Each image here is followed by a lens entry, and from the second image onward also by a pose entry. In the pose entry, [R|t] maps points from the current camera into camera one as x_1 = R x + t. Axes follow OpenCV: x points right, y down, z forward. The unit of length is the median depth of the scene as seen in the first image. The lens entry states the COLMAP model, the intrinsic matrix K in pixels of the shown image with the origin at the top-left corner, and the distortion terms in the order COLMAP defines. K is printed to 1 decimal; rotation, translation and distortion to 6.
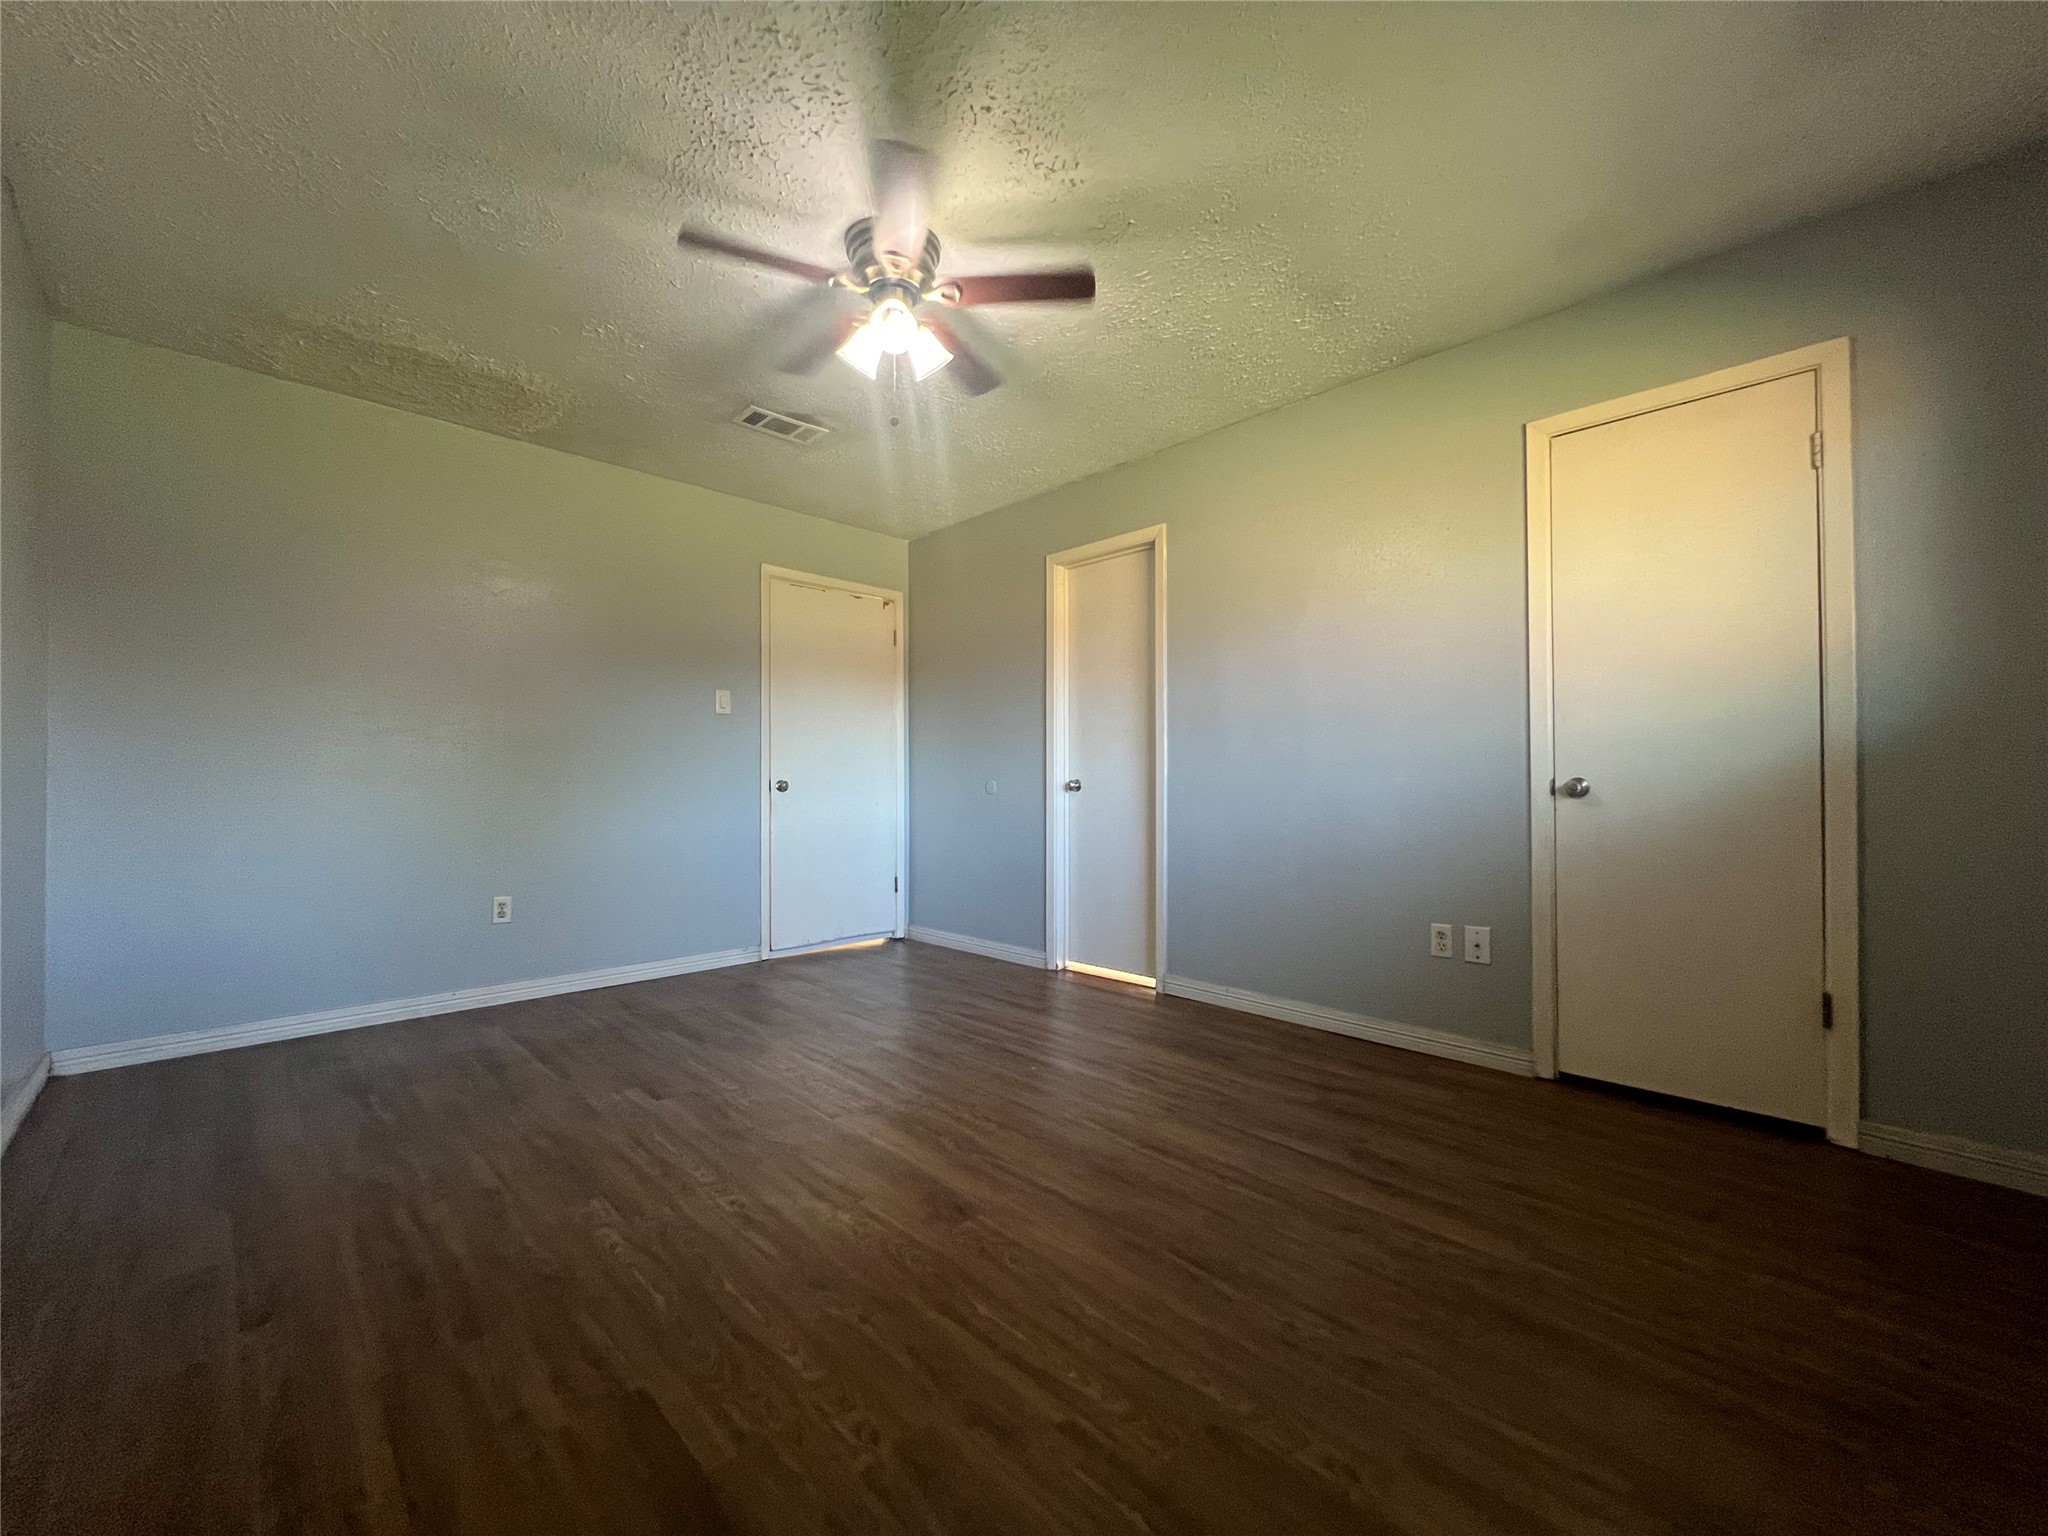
lens RADIAL K [[820.8, 0, 1036.7], [0, 820.8, 777.5], [0, 0, 1]] dist [-0.000621, 0.001345]
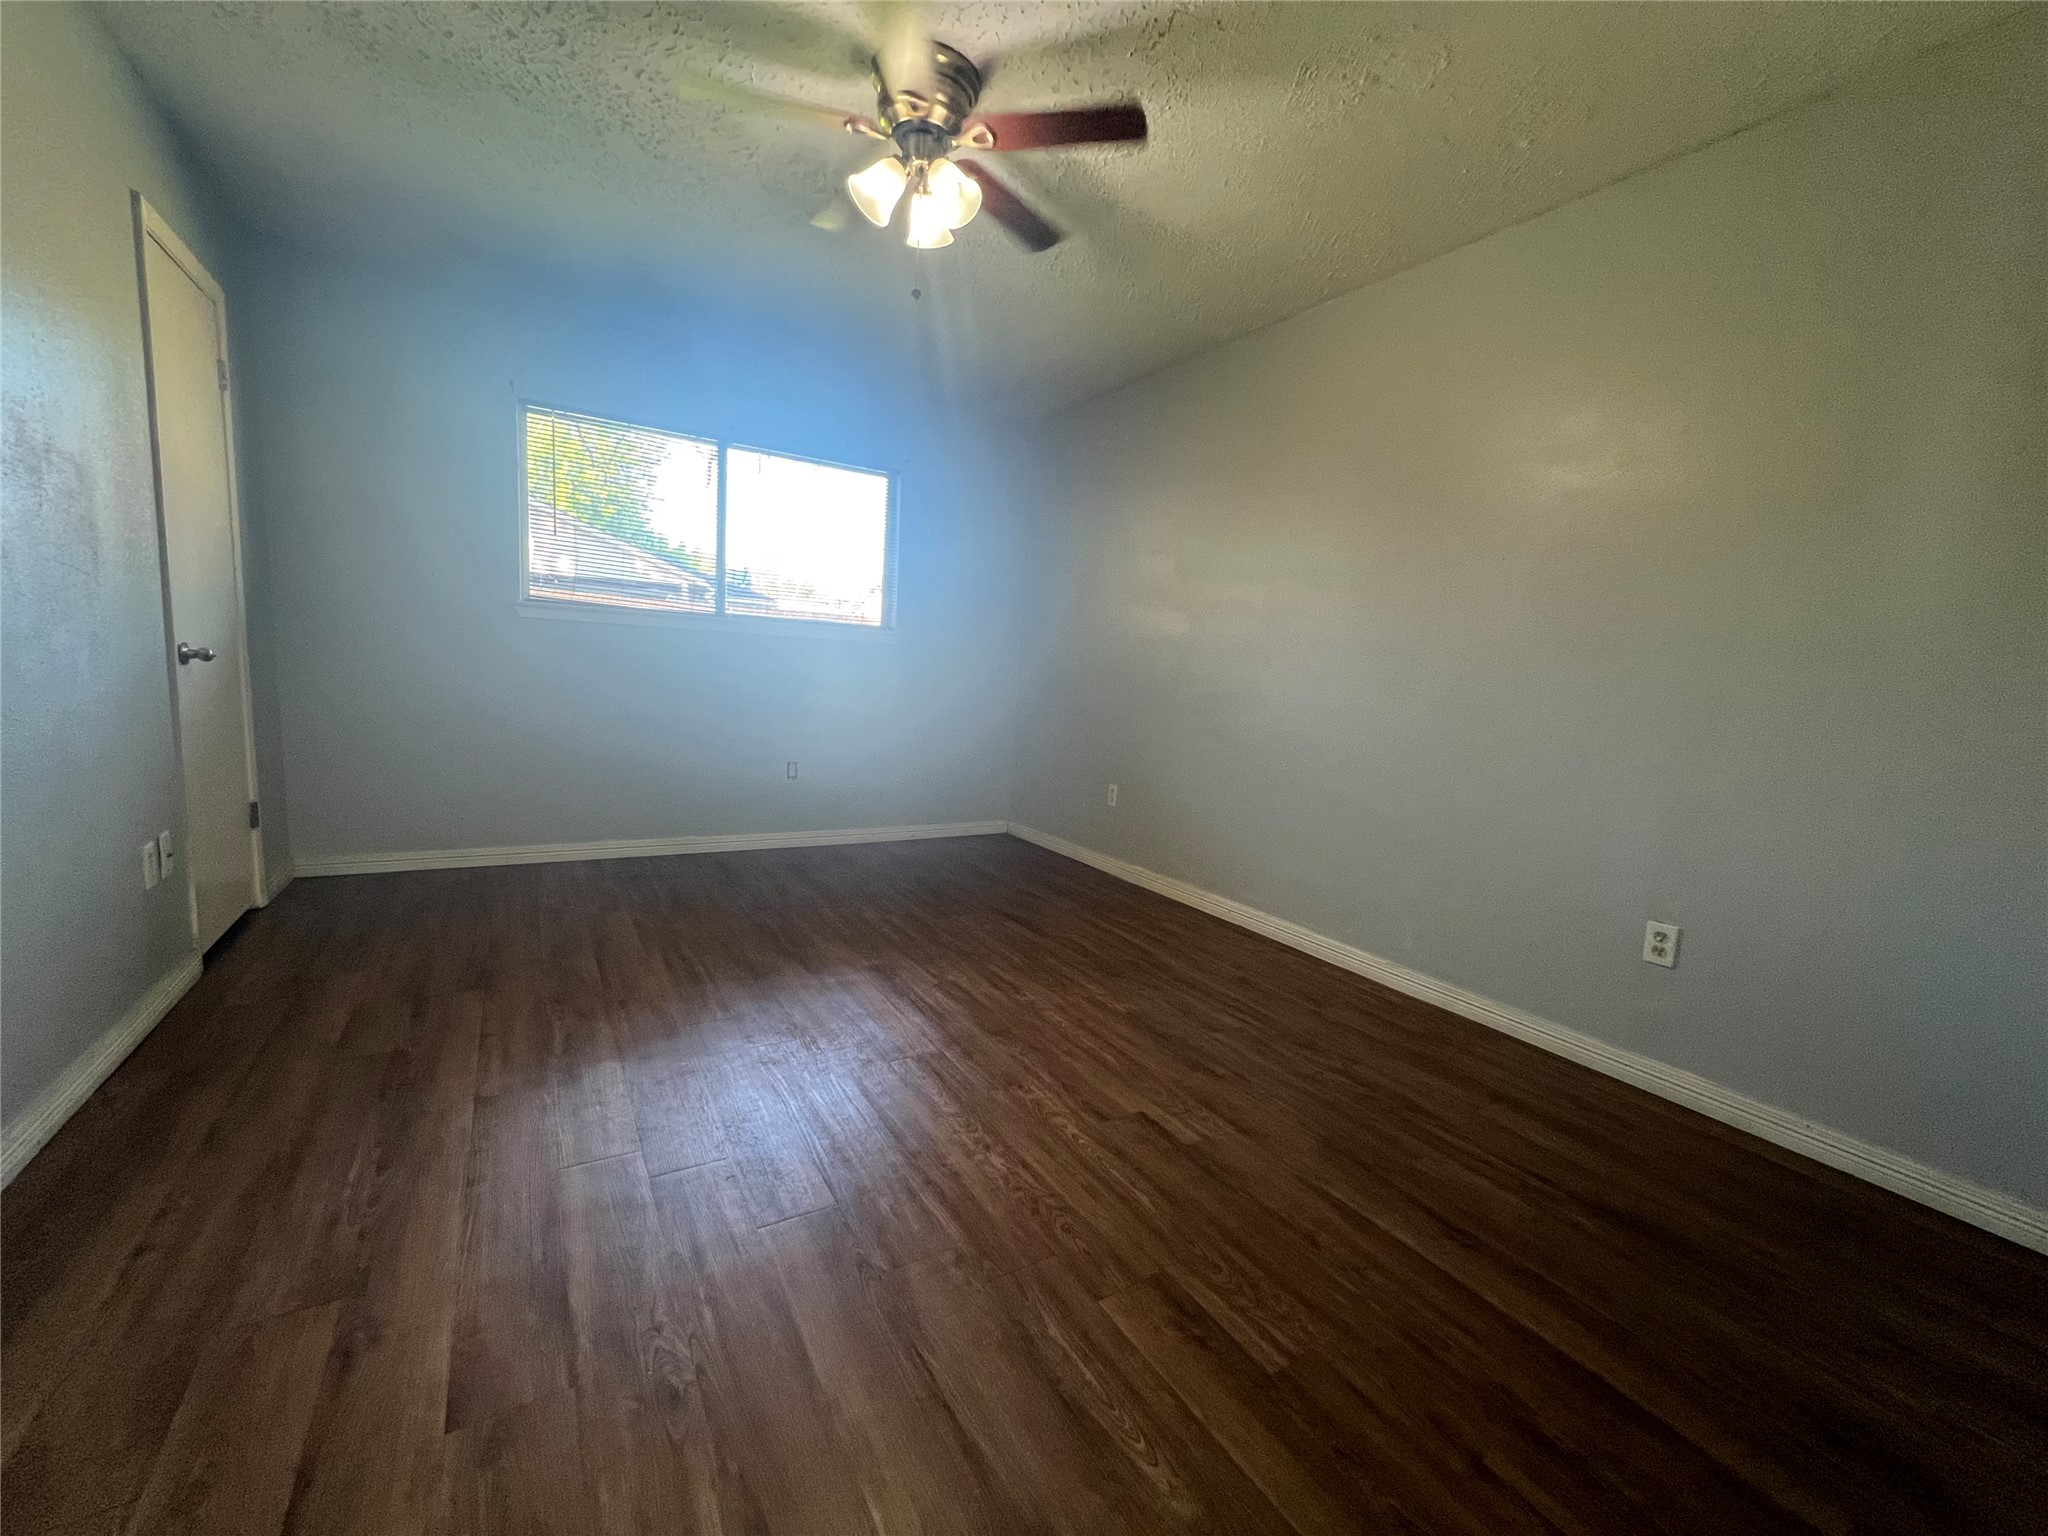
lens RADIAL K [[820.8, 0, 1036.0], [0, 820.8, 770.4], [0, 0, 1]] dist [-0.000621, 0.001345]
pose [[-0.970981, -0.087375, 0.222622, -0.449799], [-0.060105, 0.990149, 0.126462, -0.027477], [-0.231479, 0.109411, -0.966668, 1.551293]]
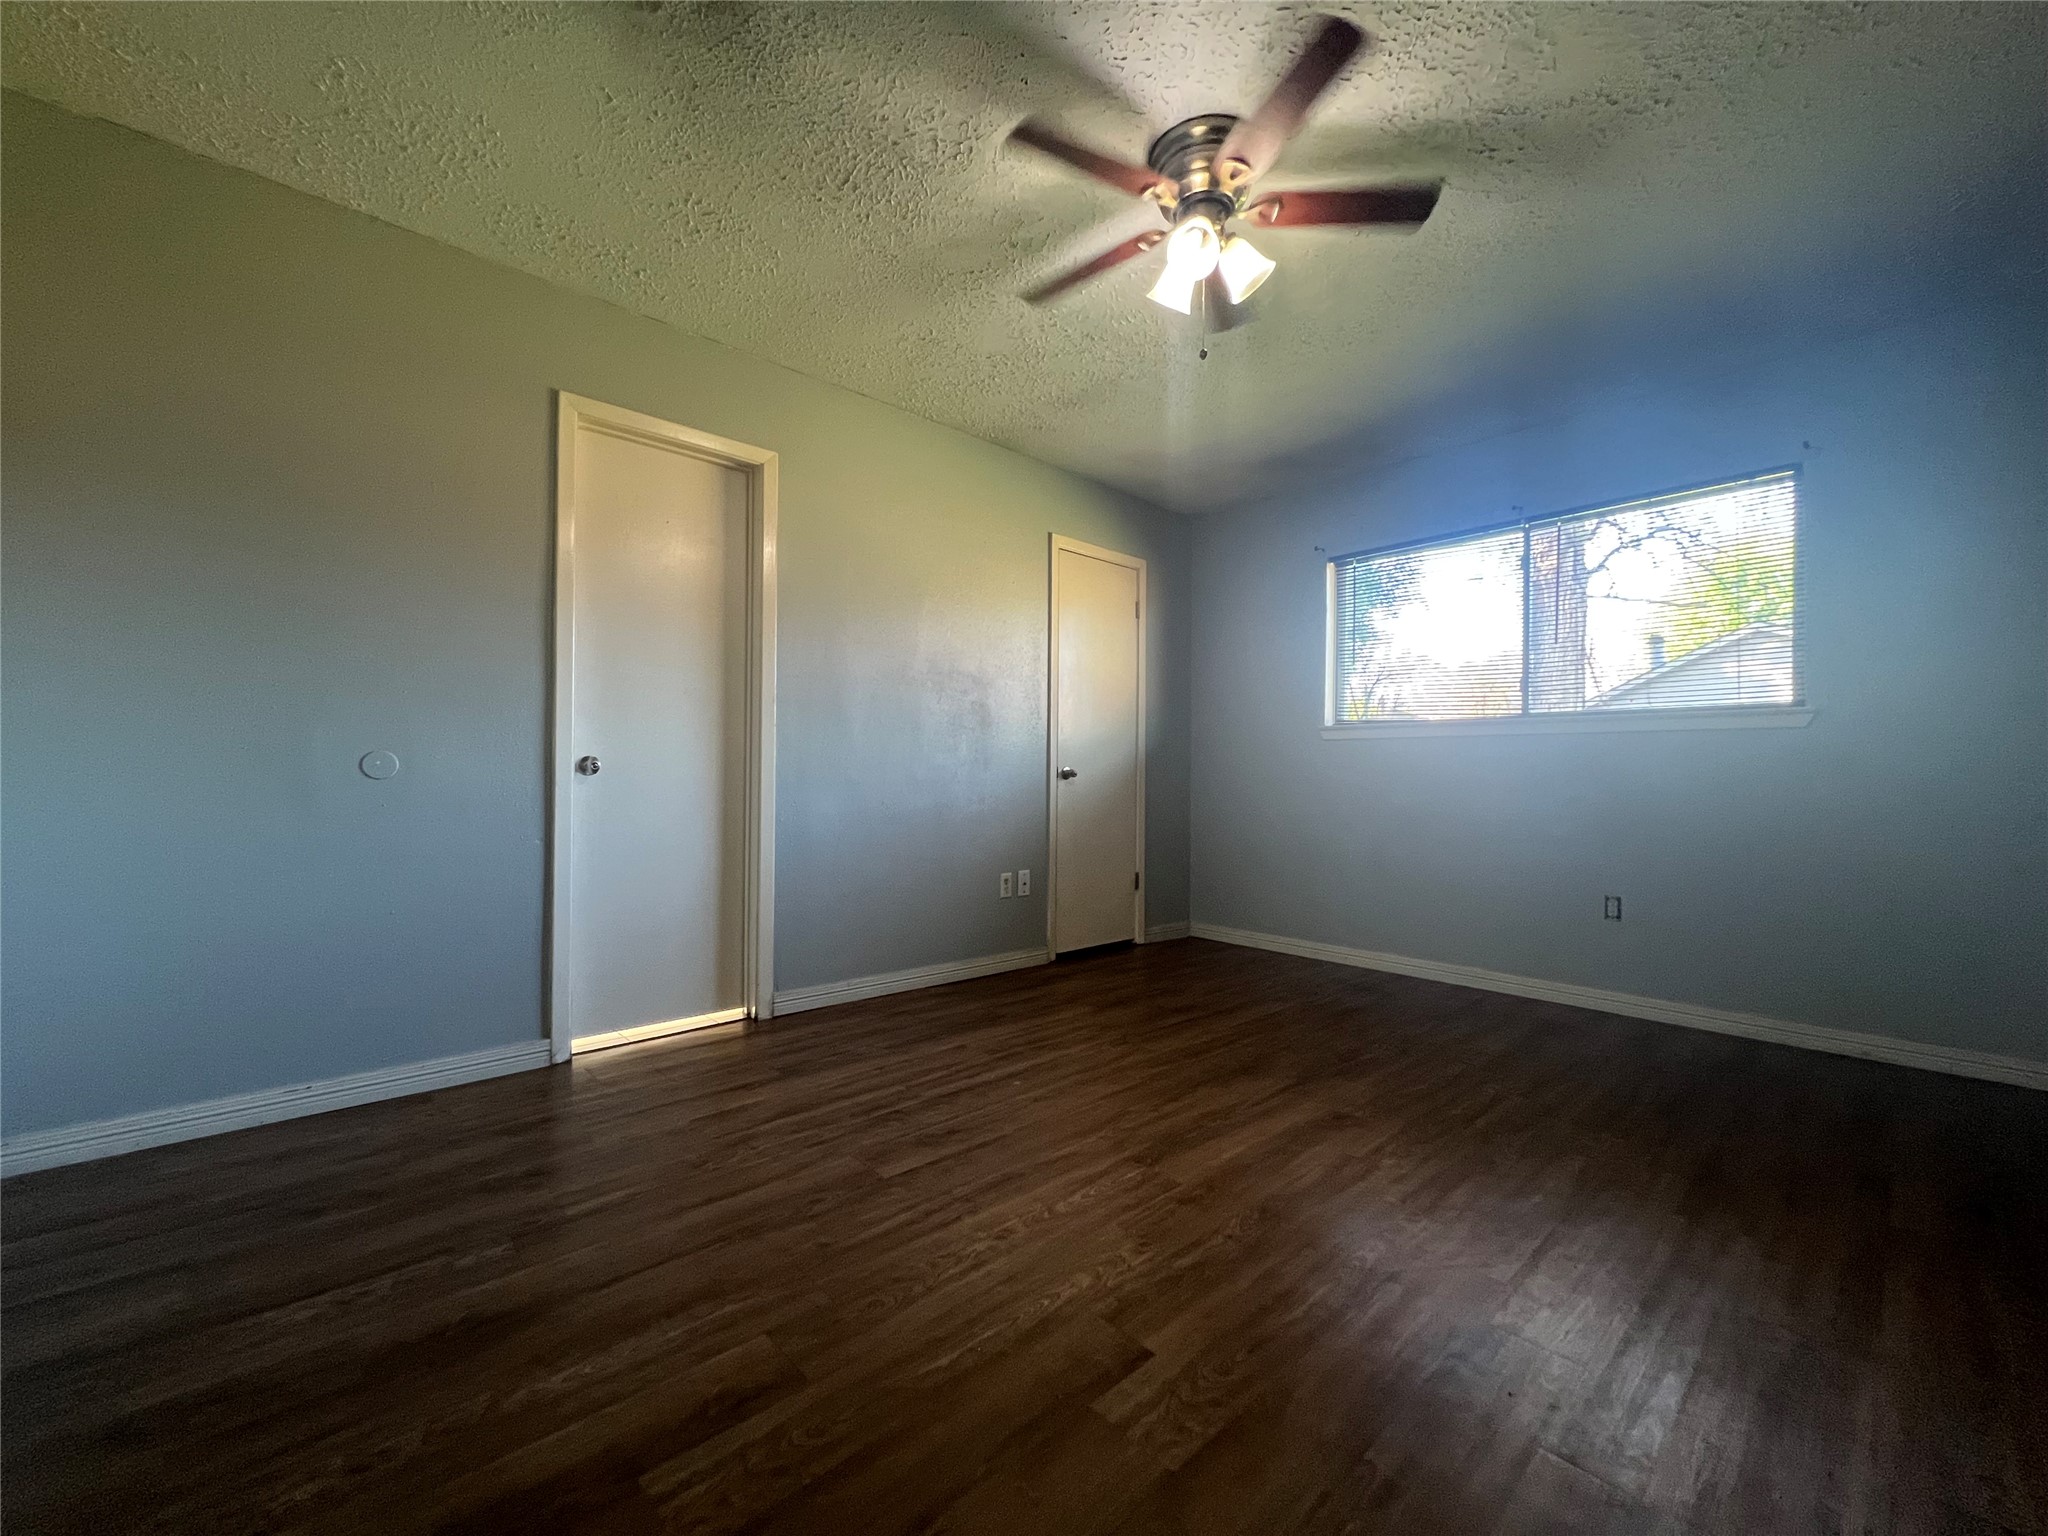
lens RADIAL K [[820.8, 0, 1015.6], [0, 820.8, 772.0], [0, 0, 1]] dist [-0.000621, 0.001345]
pose [[0.048161, 0.010203, 0.998787, -0.873129], [-0.012627, 0.999874, -0.009605, 0.025668], [-0.998760, -0.012149, 0.048284, 0.939351]]
